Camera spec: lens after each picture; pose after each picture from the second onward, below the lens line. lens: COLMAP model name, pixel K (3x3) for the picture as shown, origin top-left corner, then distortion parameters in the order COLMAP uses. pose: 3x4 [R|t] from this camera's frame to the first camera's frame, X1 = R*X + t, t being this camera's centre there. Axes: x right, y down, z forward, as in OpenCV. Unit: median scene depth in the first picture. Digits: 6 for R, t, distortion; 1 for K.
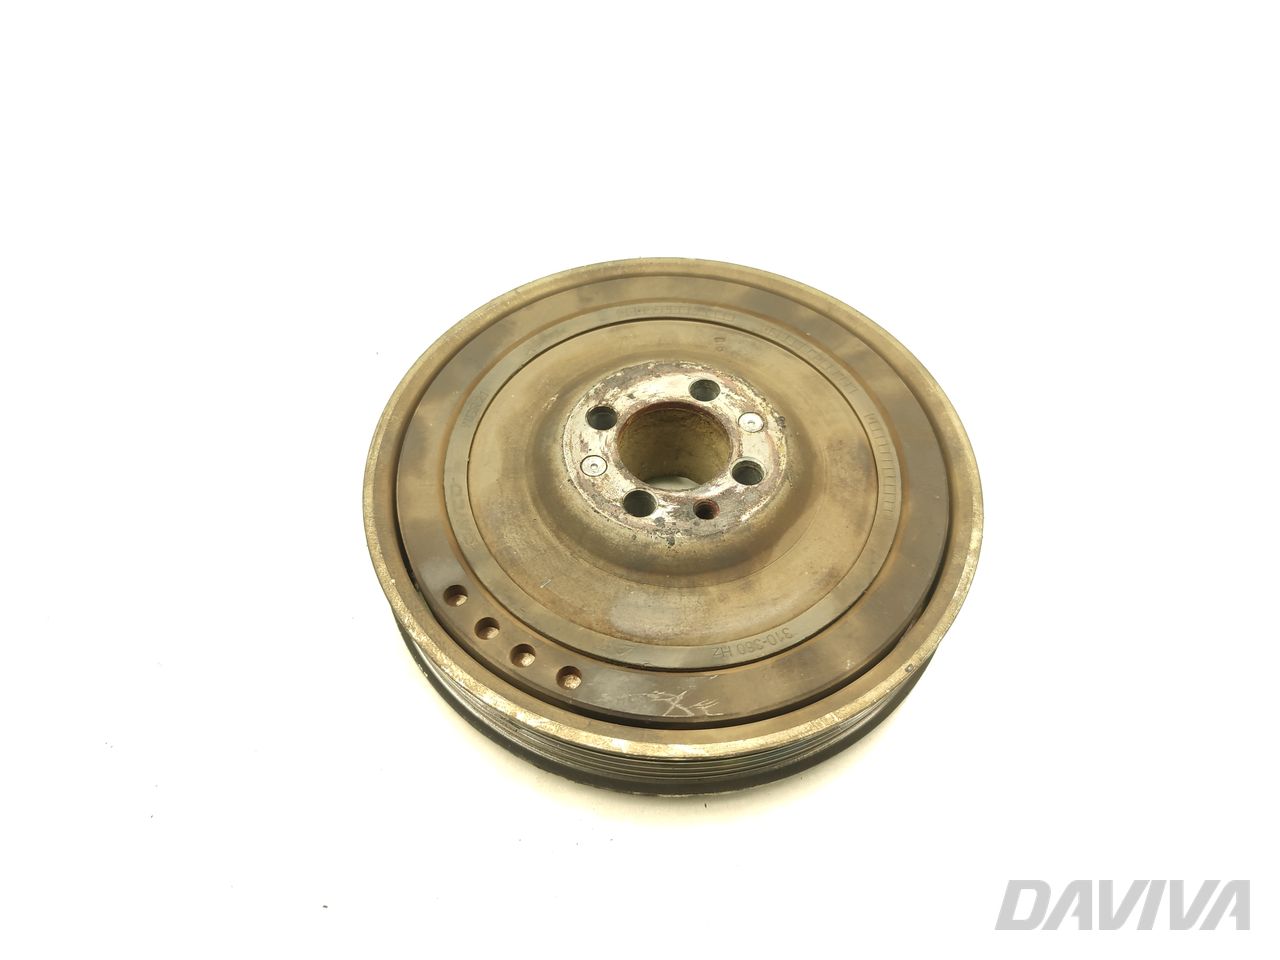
lens RADIAL K [[896.8, 0, 650.2], [0, 896.8, 482.0], [0, 0, 1]] dist [-0.007950, -0.001720]
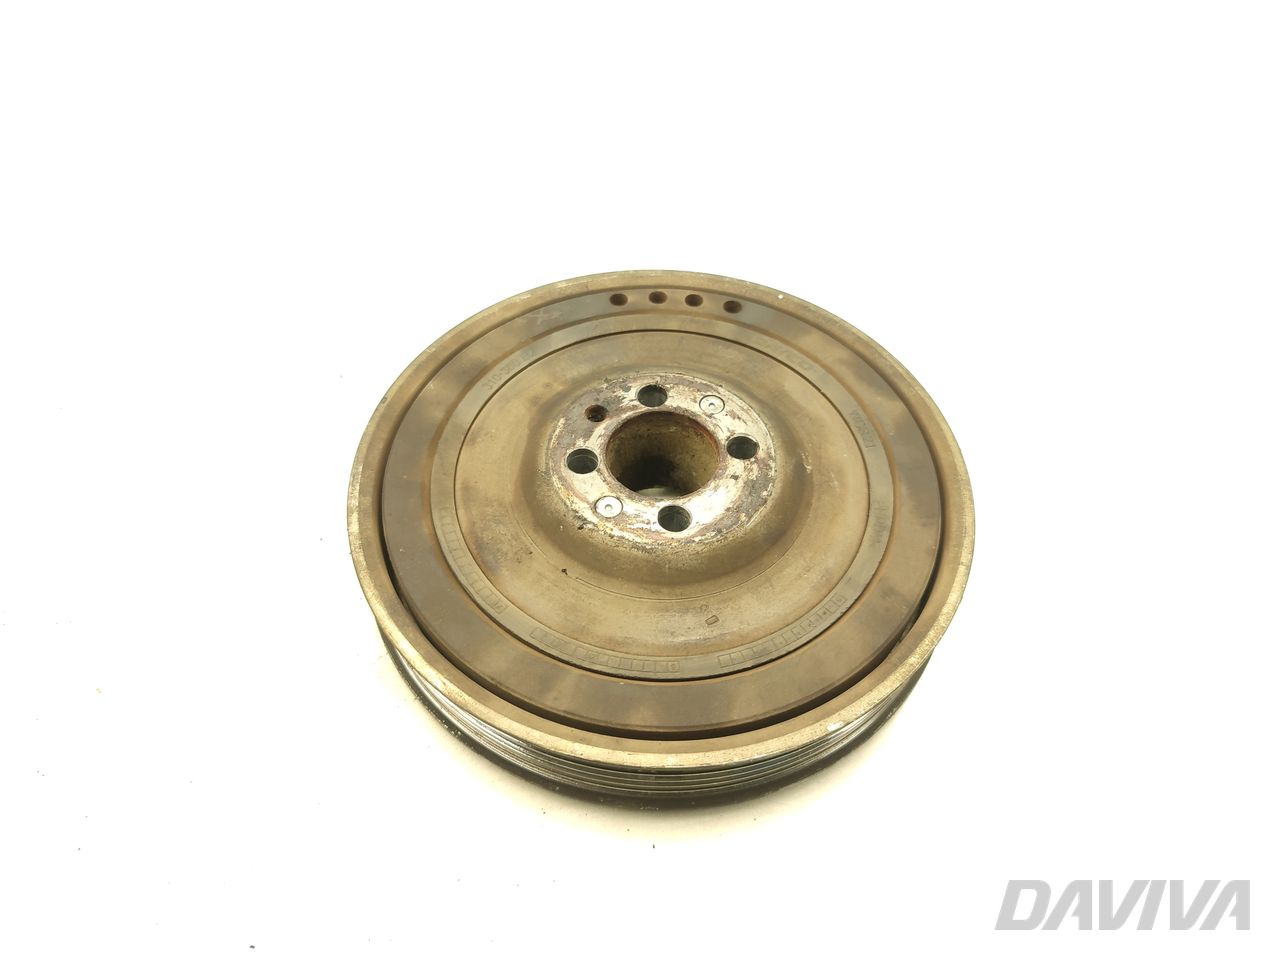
lens RADIAL K [[896.8, 0, 651.5], [0, 896.8, 475.5], [0, 0, 1]] dist [-0.007950, -0.001720]
pose [[-0.840790, 0.415894, -0.346561, 0.389161], [-0.458344, -0.206210, 0.864522, -0.895727], [0.288085, 0.885725, 0.364002, 0.653122]]
